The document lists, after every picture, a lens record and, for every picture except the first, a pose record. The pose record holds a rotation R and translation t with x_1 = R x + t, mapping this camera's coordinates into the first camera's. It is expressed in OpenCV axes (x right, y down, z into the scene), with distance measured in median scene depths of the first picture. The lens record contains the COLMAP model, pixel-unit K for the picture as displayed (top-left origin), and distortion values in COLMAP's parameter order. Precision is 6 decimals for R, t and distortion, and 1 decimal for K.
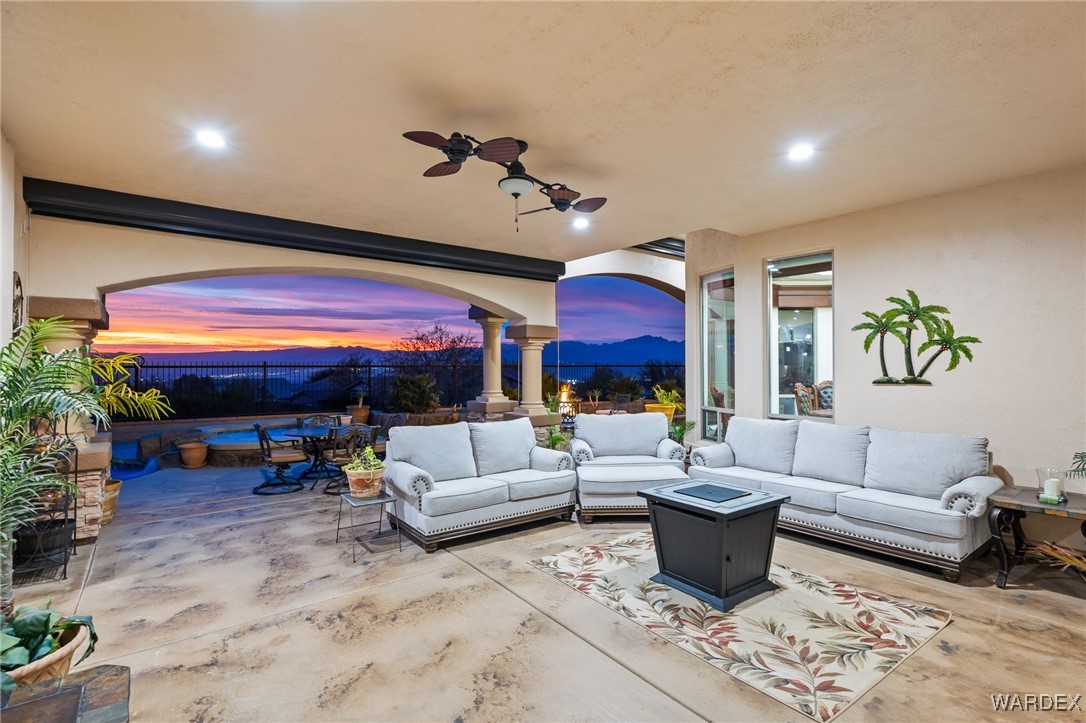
lens RADIAL K [[514.2, 0, 543.0], [0, 514.2, 361.5], [0, 0, 1]] dist [-0.001358, 0.000390]
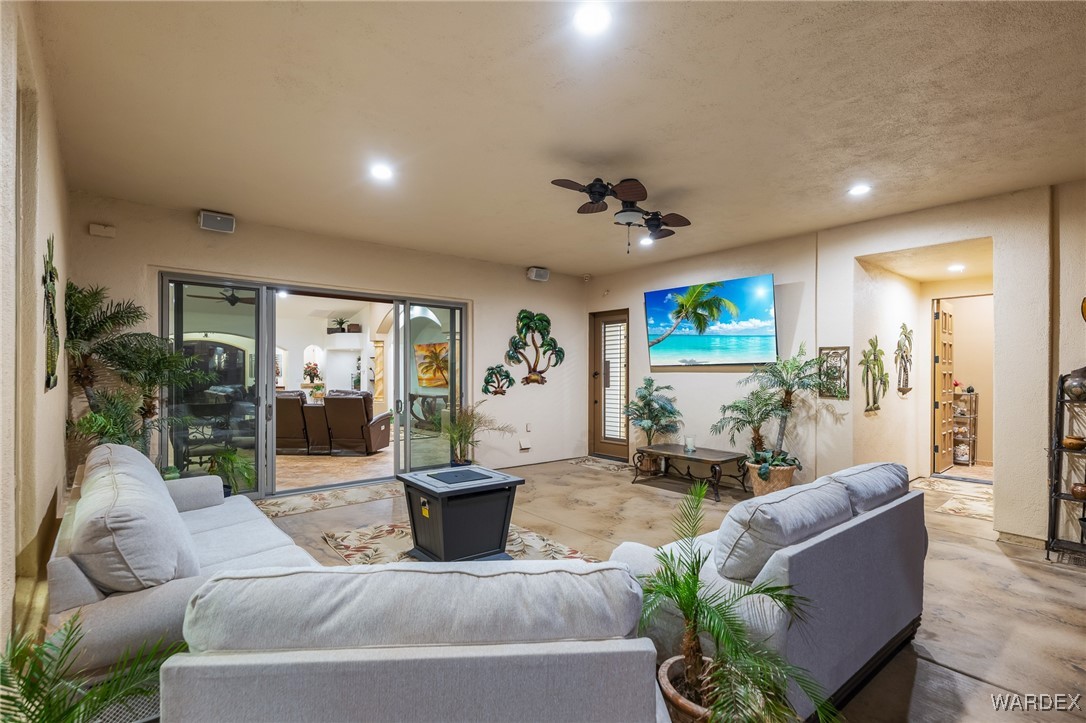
lens RADIAL K [[514.2, 0, 543.0], [0, 514.2, 361.5], [0, 0, 1]] dist [-0.001358, 0.000390]
pose [[-0.999046, -0.002101, -0.043609, 0.208764], [-0.000971, 0.999663, -0.025922, 0.036395], [0.043648, -0.025855, -0.998712, 2.268660]]
